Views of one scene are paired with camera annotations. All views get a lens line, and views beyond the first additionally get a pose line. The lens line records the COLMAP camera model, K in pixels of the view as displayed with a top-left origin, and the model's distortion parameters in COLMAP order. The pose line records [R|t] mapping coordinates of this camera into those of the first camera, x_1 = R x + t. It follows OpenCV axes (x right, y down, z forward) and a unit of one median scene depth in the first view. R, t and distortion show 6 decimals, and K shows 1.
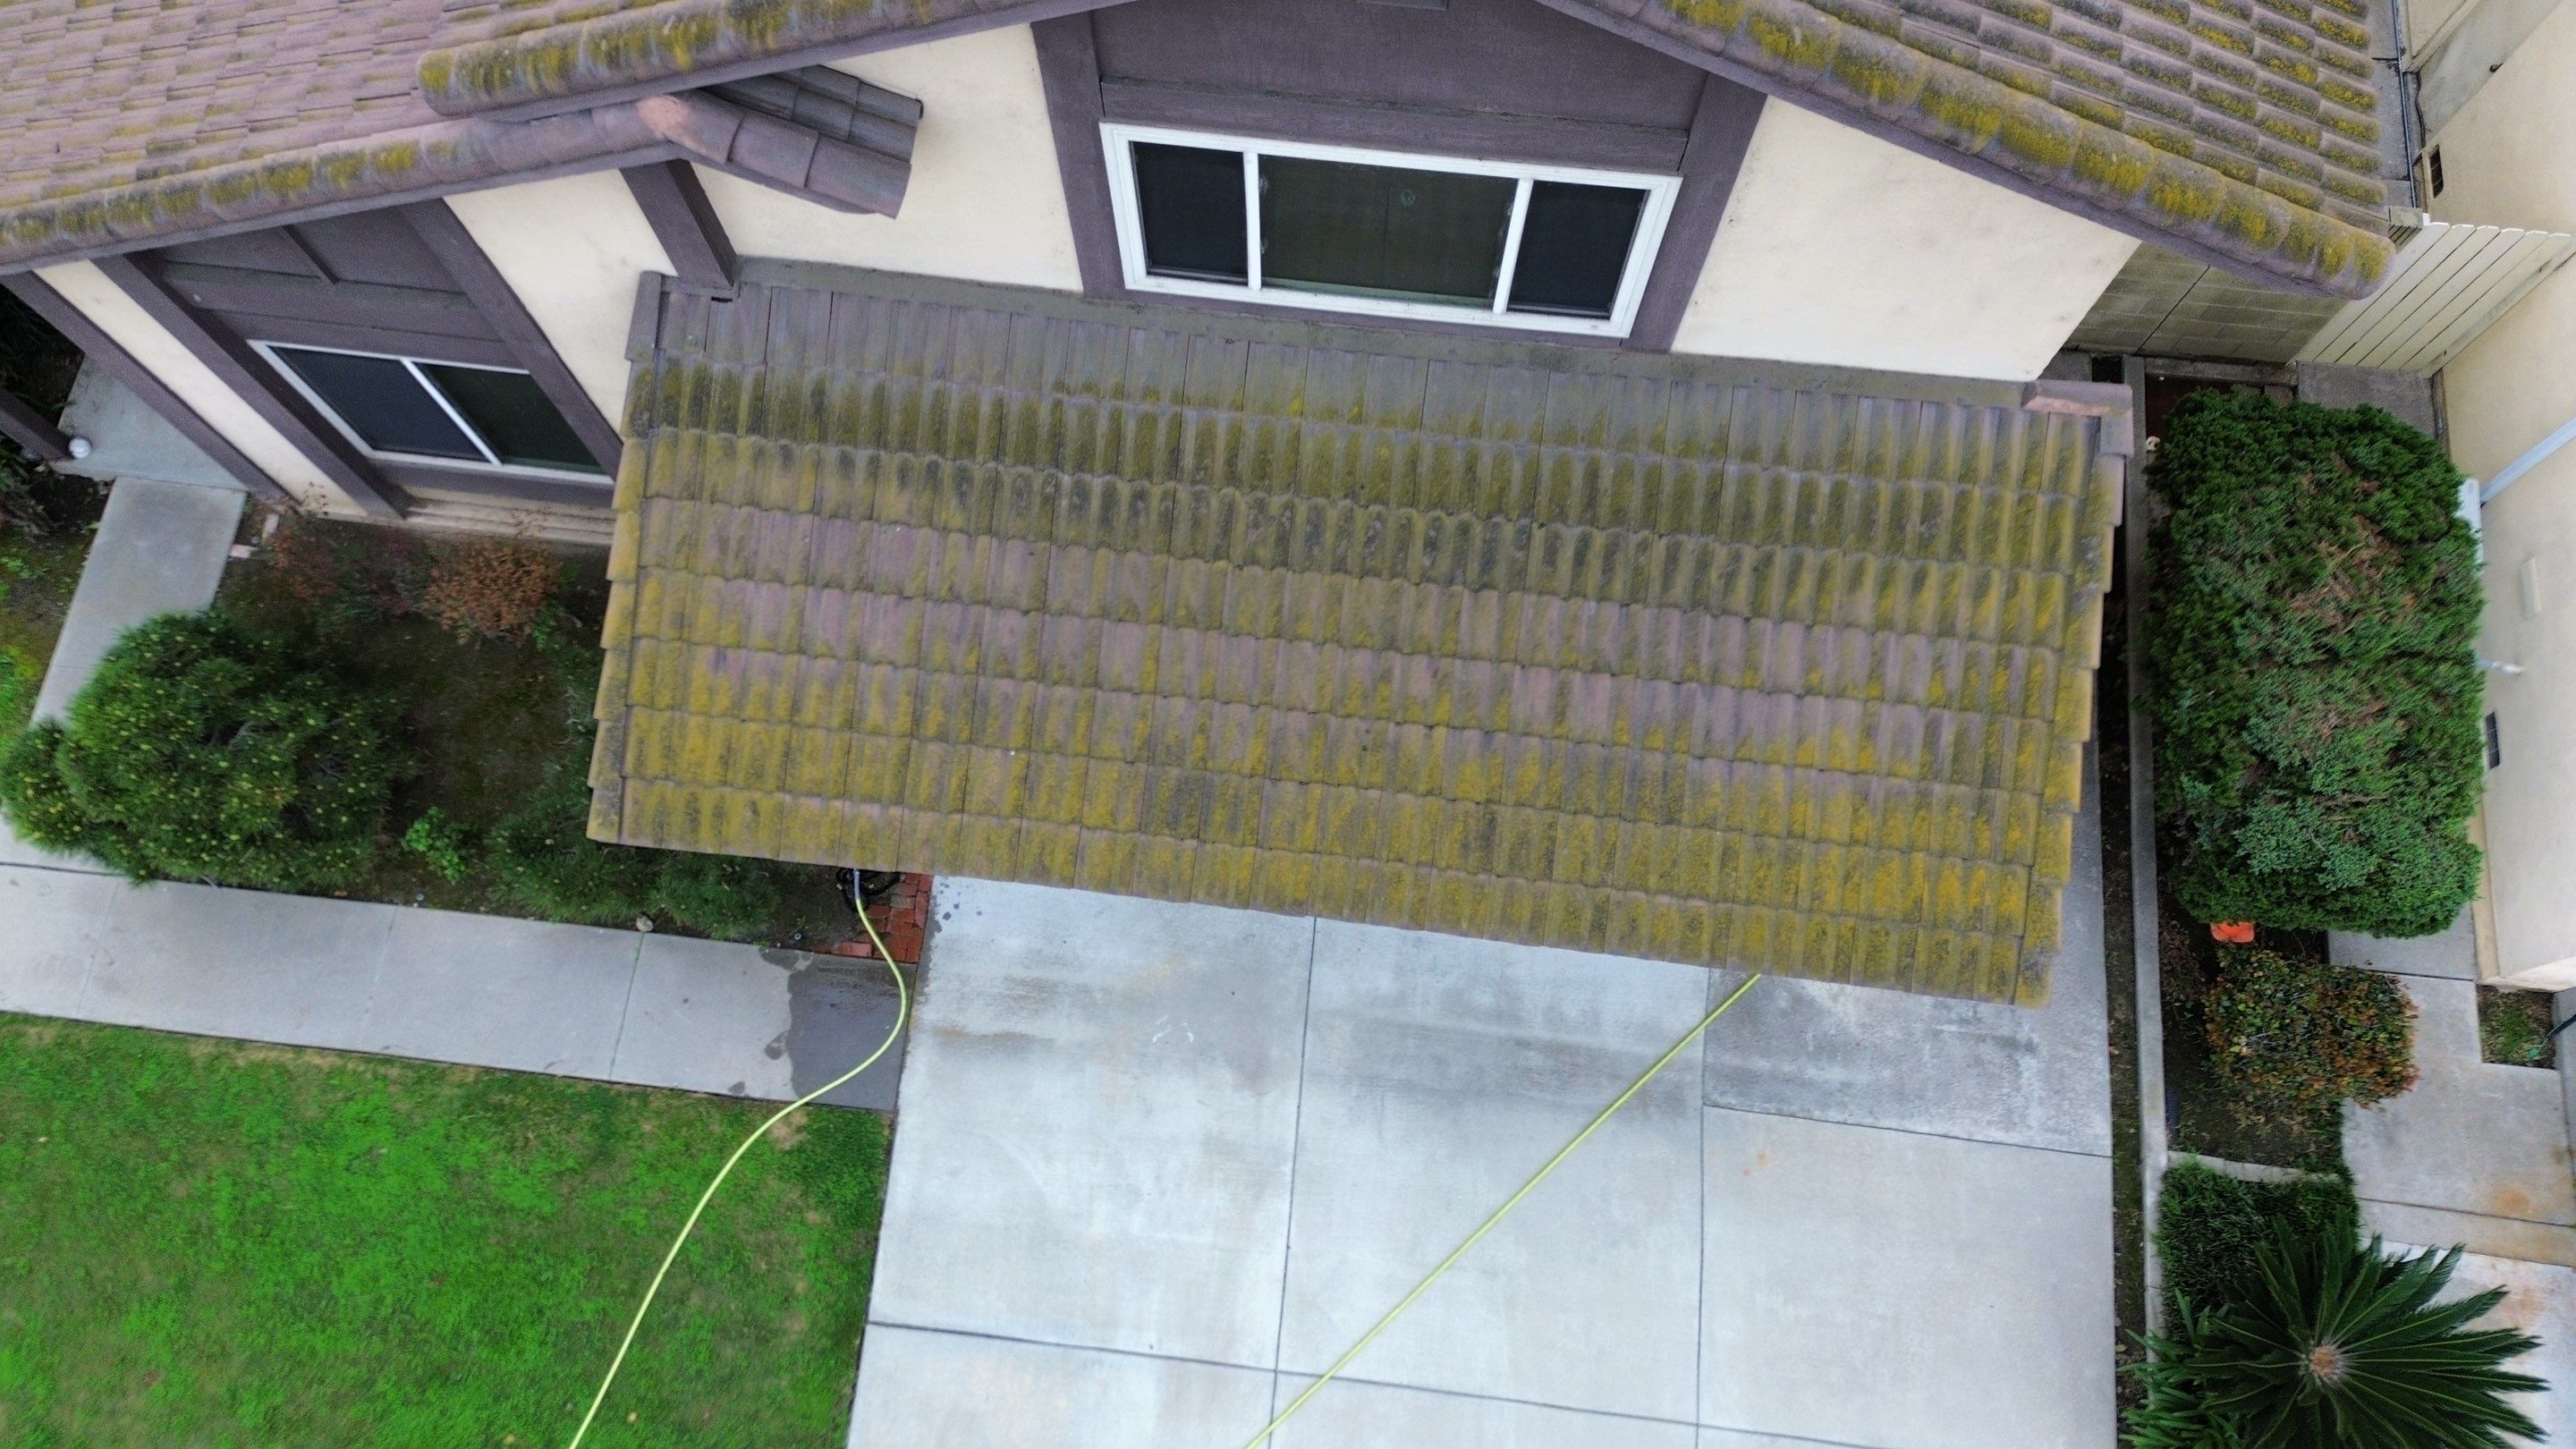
lens RADIAL K [[1794.5, 0, 1288.8], [0, 1794.5, 714.2], [0, 0, 1]] dist [0.084809, -0.069014]
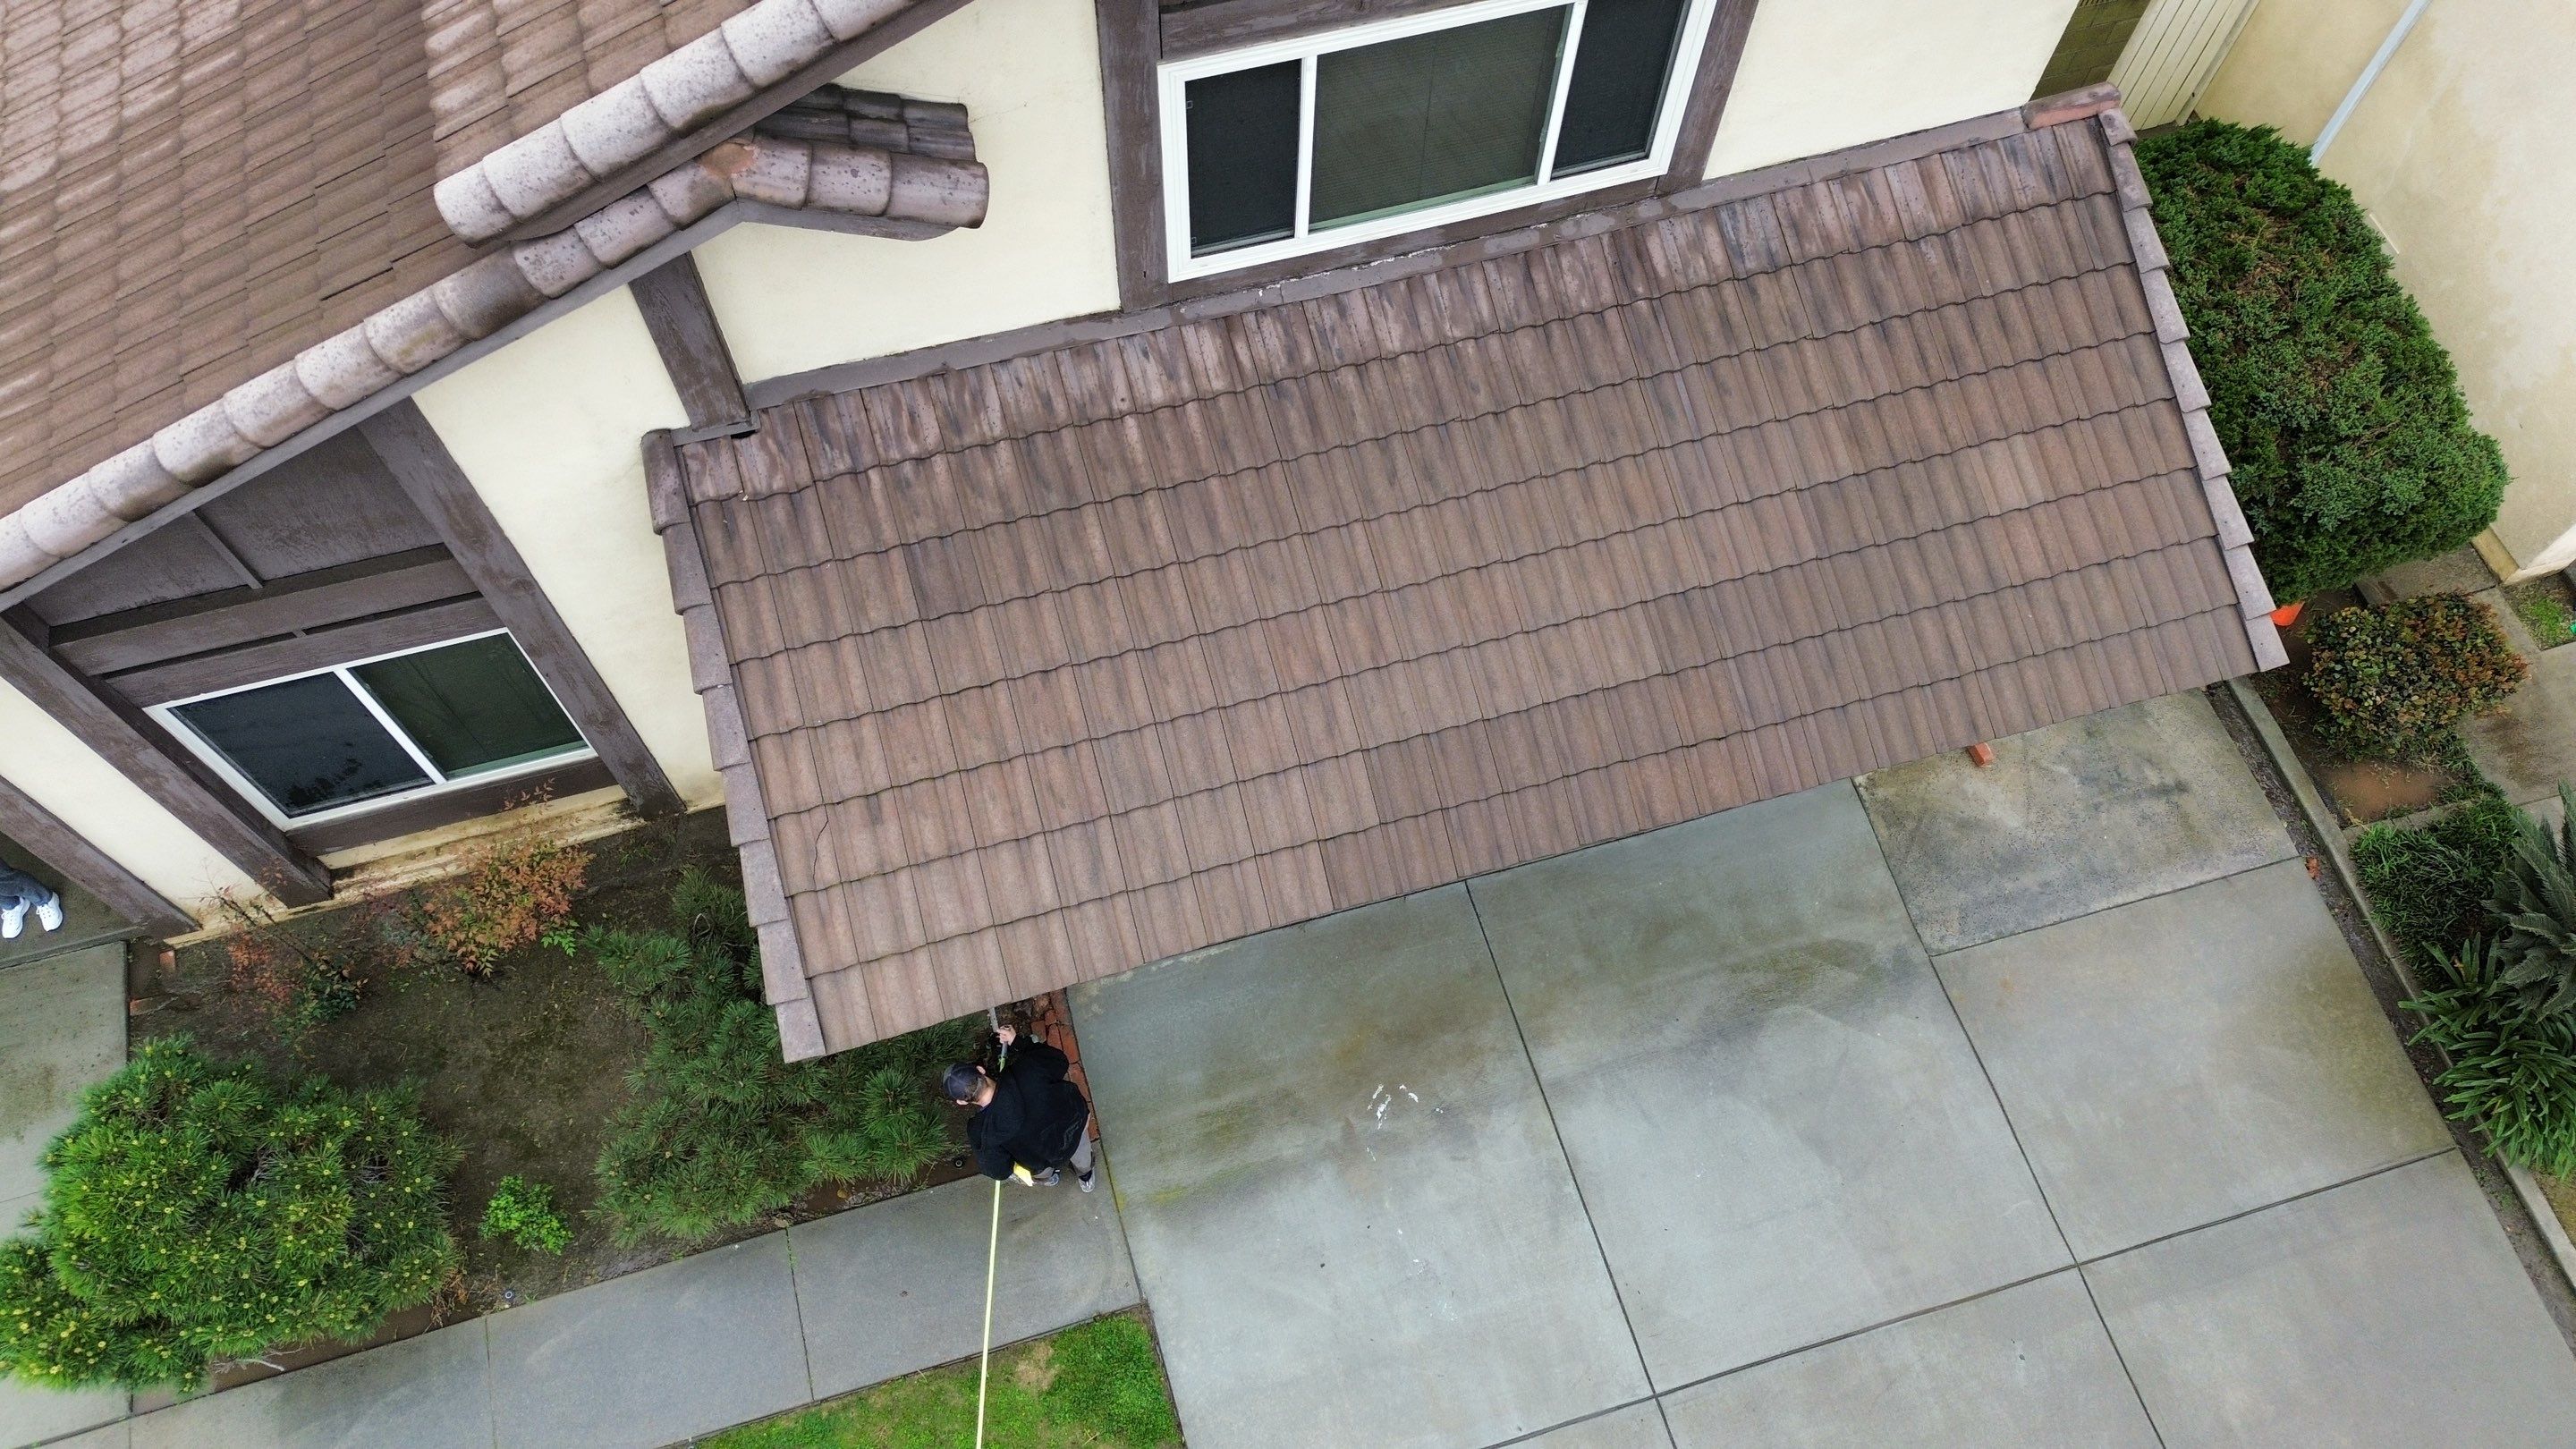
lens RADIAL K [[1794.5, 0, 1310.2], [0, 1794.5, 705.1], [0, 0, 1]] dist [0.084809, -0.069014]
pose [[0.919729, -0.337576, 0.200352, -0.242189], [0.362748, 0.925944, -0.105079, 0.079586], [-0.150043, 0.169322, 0.974073, 0.092678]]
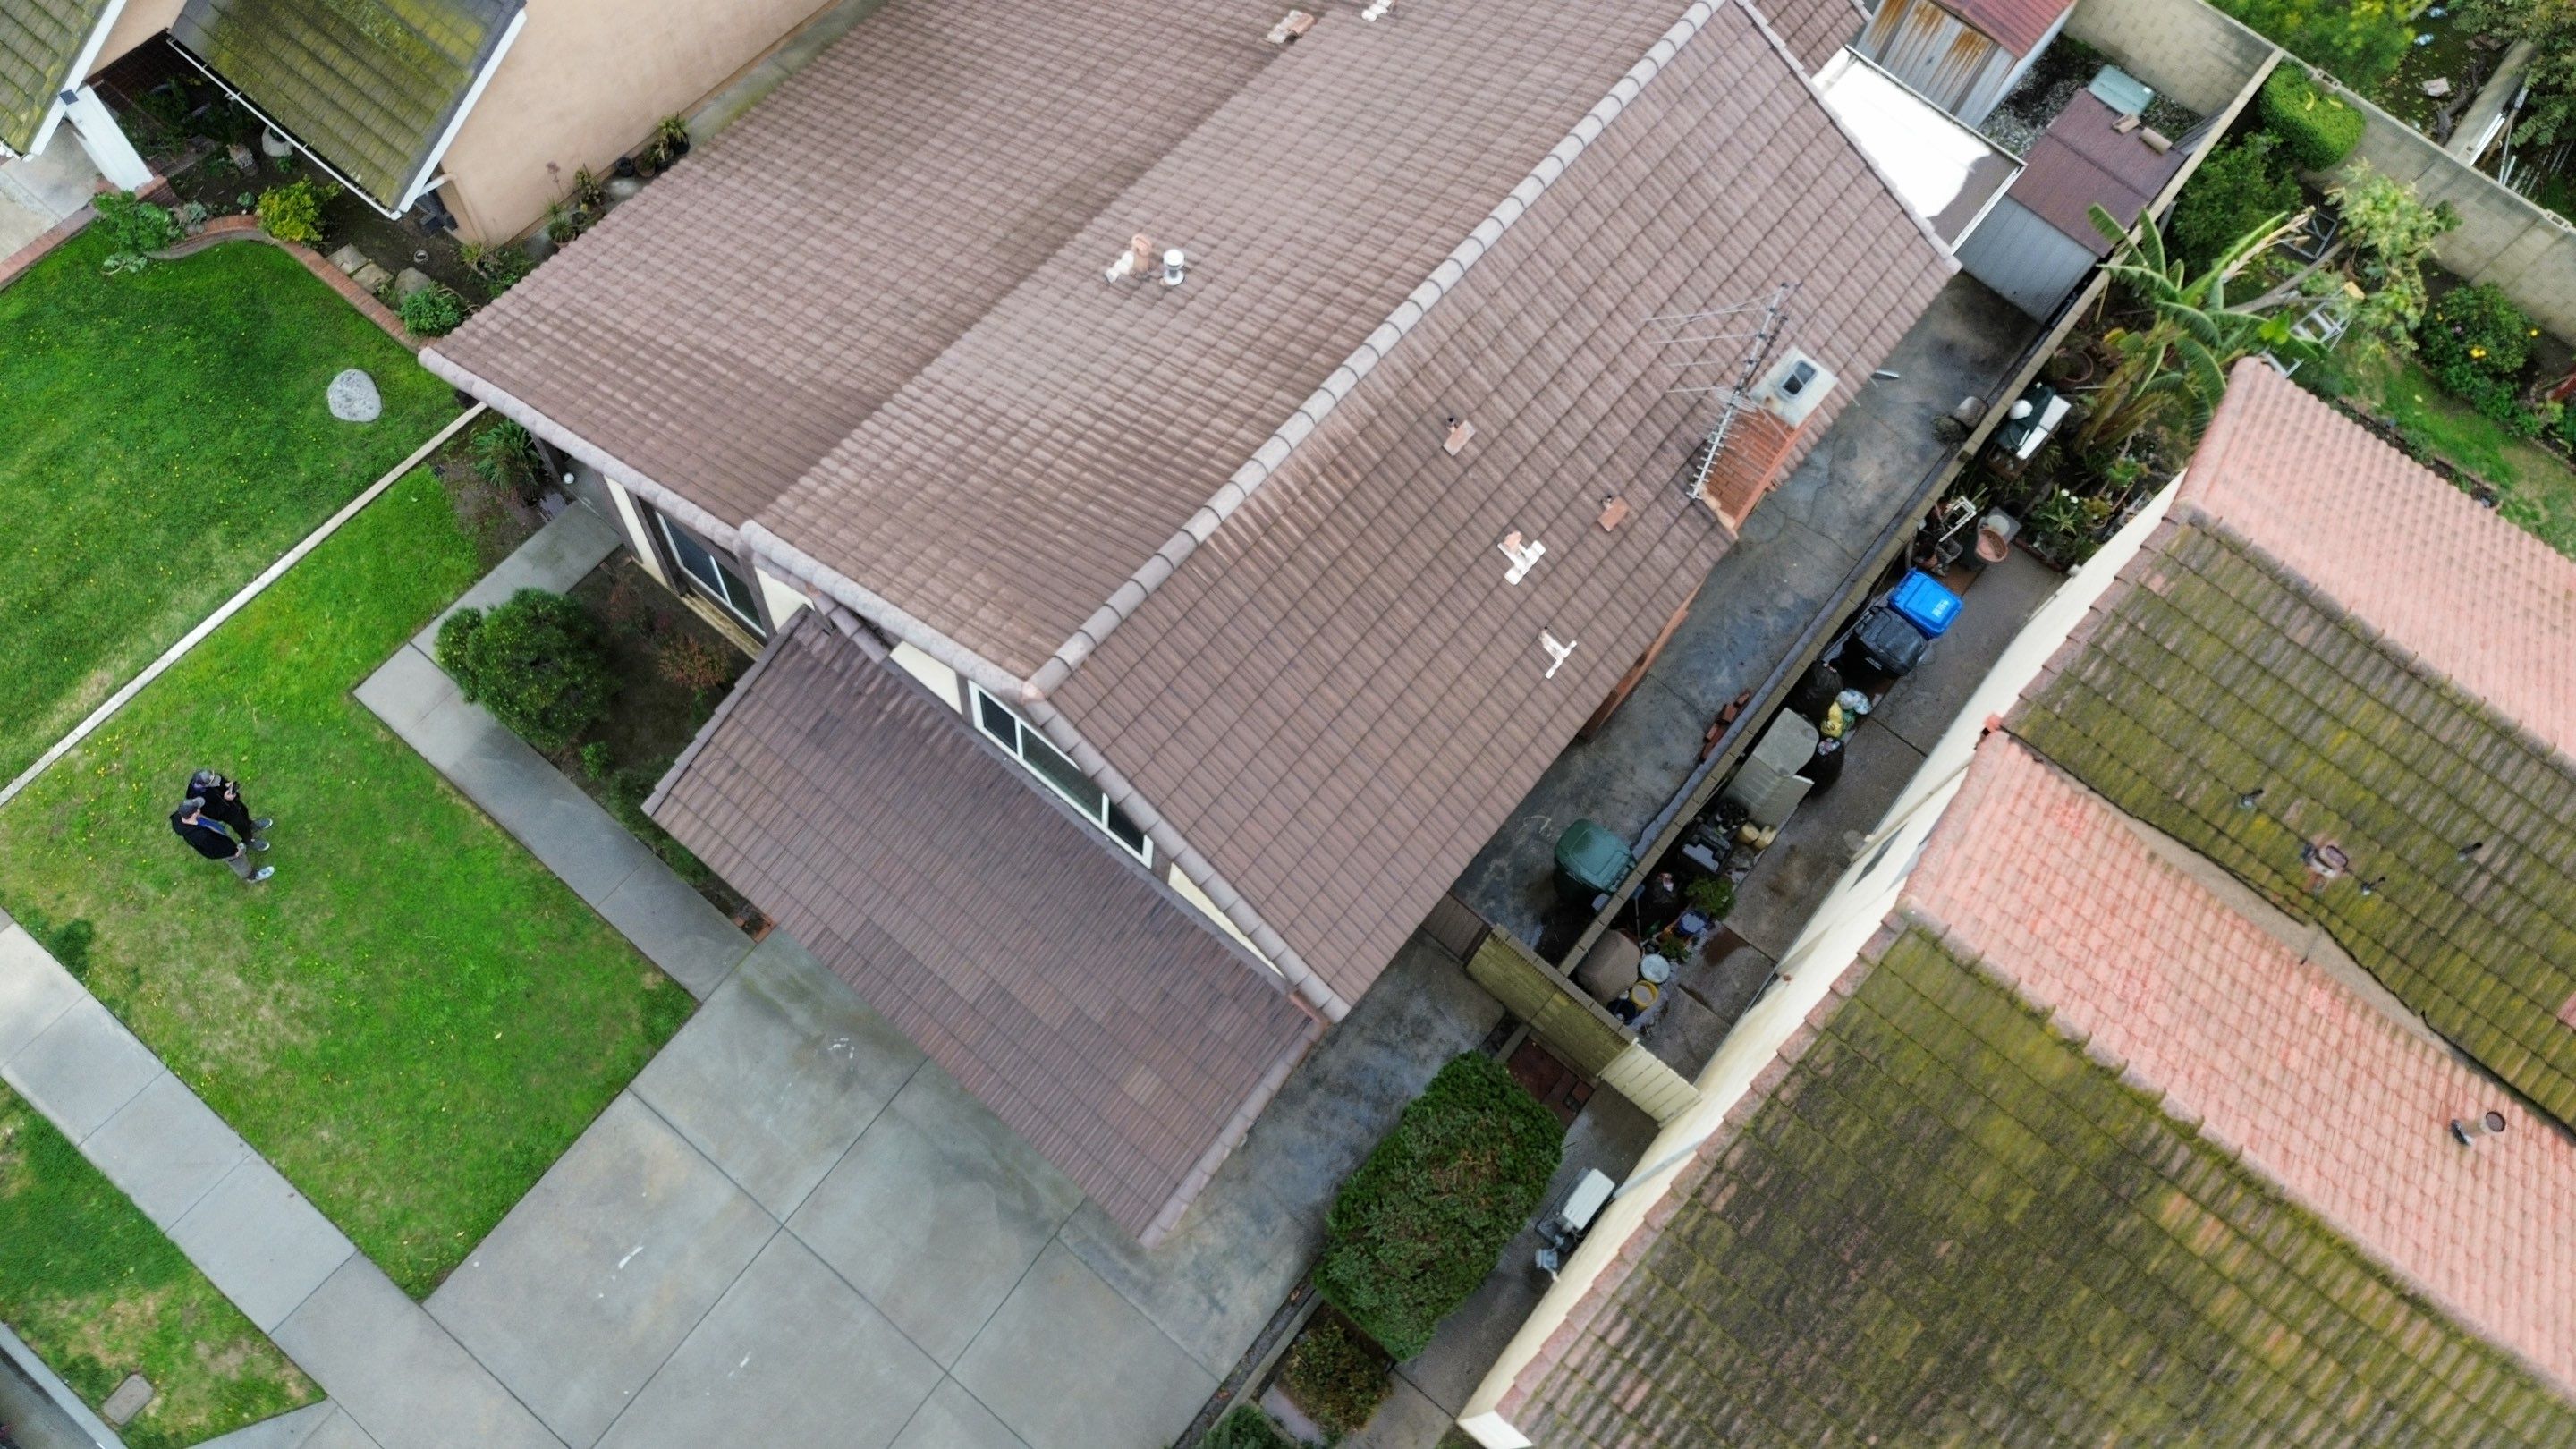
lens RADIAL K [[1794.5, 0, 1289.5], [0, 1794.5, 721.6], [0, 0, 1]] dist [0.084809, -0.069014]
pose [[0.841507, 0.522927, -0.135697, 0.441950], [-0.533819, 0.843468, -0.059991, -0.266037], [0.083085, 0.122921, 0.988932, -0.949266]]
